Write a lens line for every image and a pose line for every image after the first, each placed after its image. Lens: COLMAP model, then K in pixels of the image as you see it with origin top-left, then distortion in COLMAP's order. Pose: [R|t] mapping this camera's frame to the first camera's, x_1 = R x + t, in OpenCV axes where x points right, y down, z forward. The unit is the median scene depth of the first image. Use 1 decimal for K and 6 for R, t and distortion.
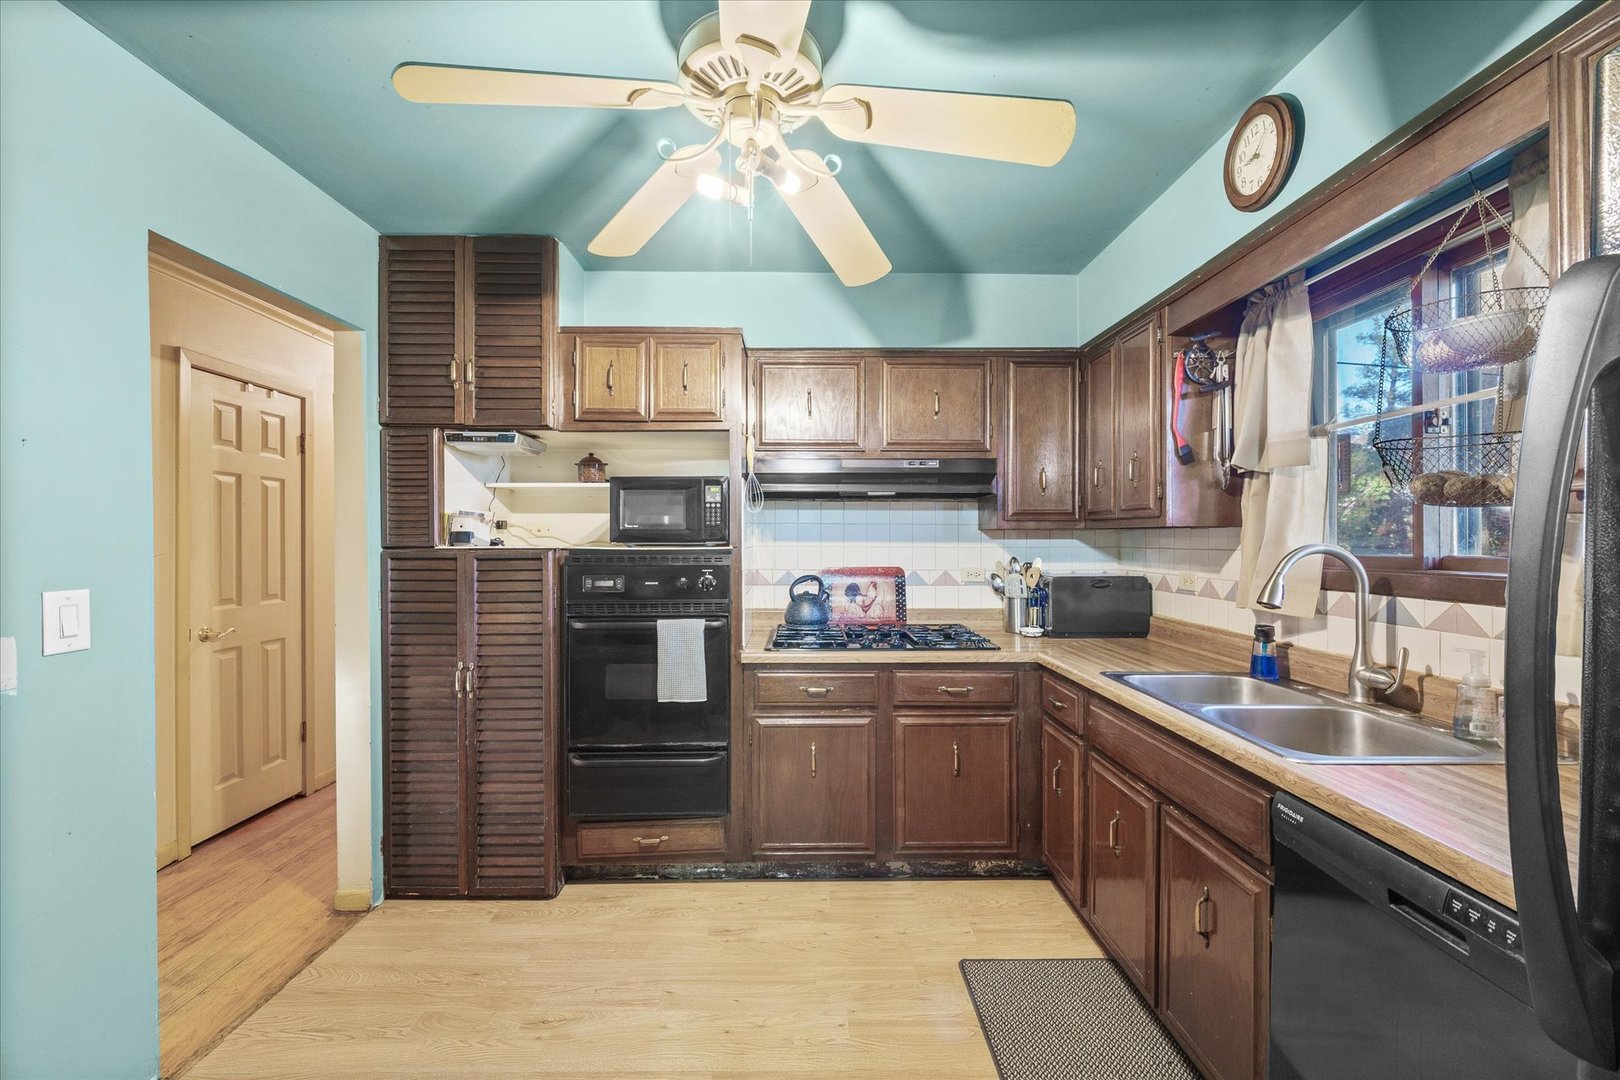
lens RADIAL K [[648.5, 0, 812.3], [0, 648.5, 543.2], [0, 0, 1]] dist [0.000140, 0.000022]
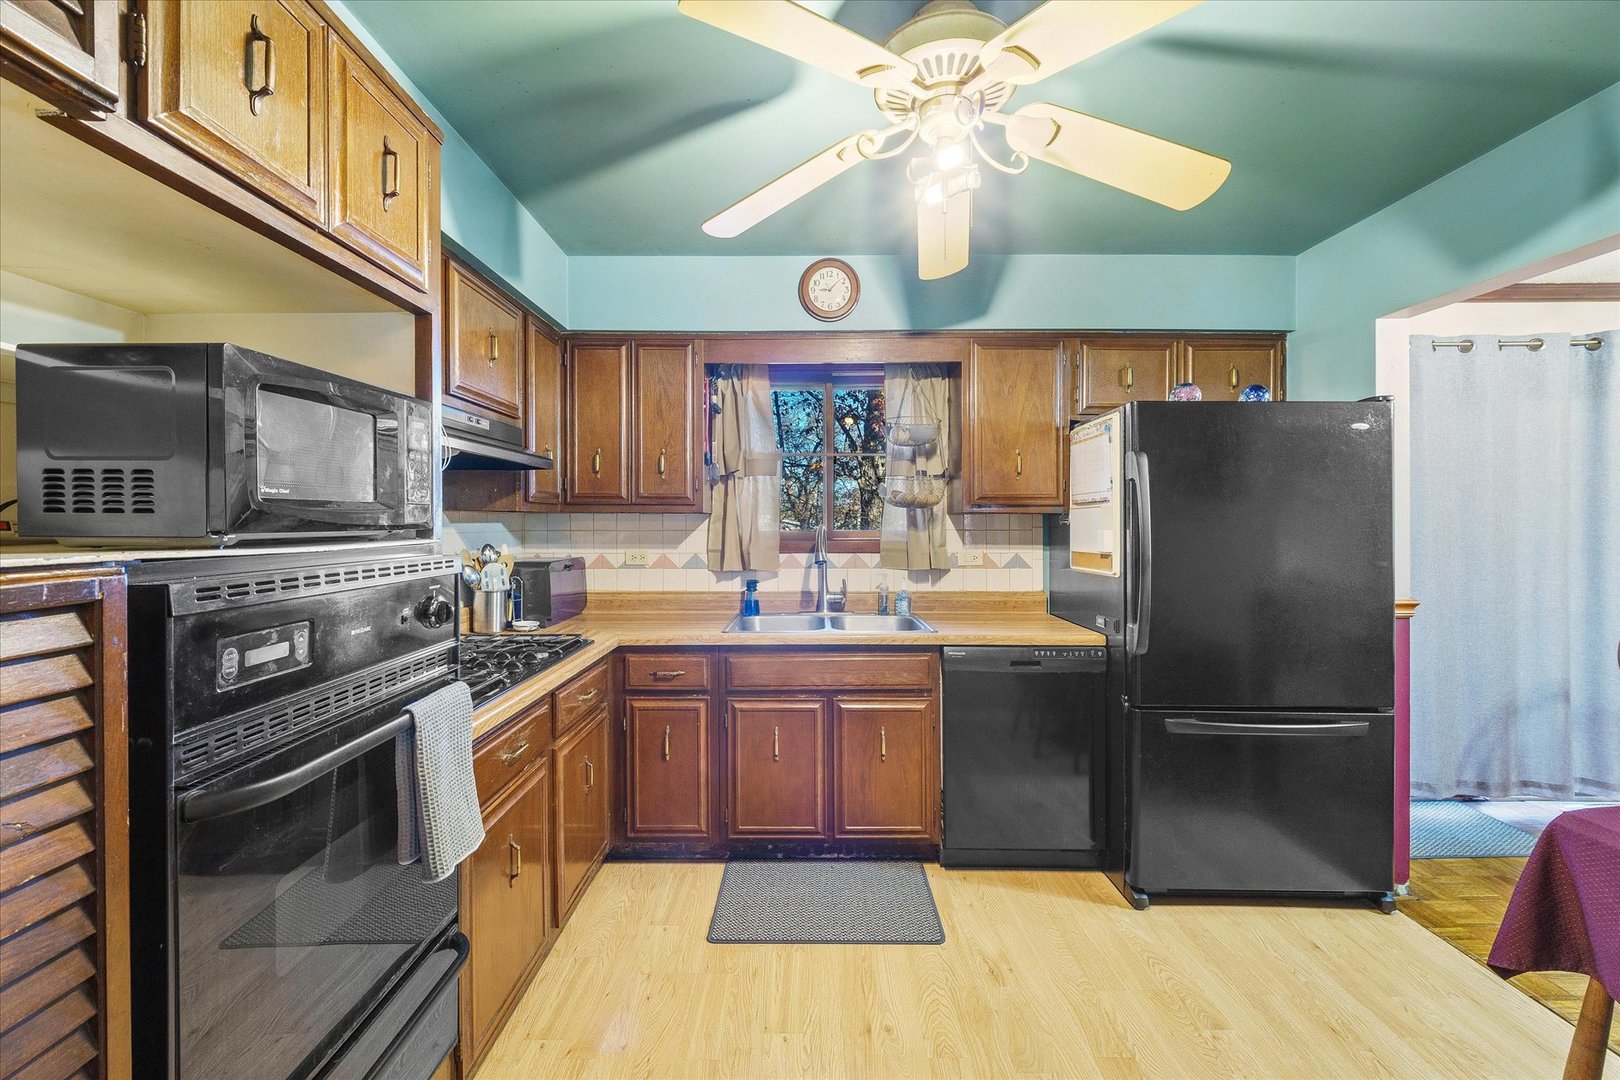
lens RADIAL K [[648.5, 0, 809.3], [0, 648.5, 524.5], [0, 0, 1]] dist [0.000140, 0.000022]
pose [[0.014771, -0.004949, 0.999879, -0.663087], [0.007128, 0.999963, 0.004844, -0.006348], [-0.999865, 0.007055, 0.014806, 0.704051]]
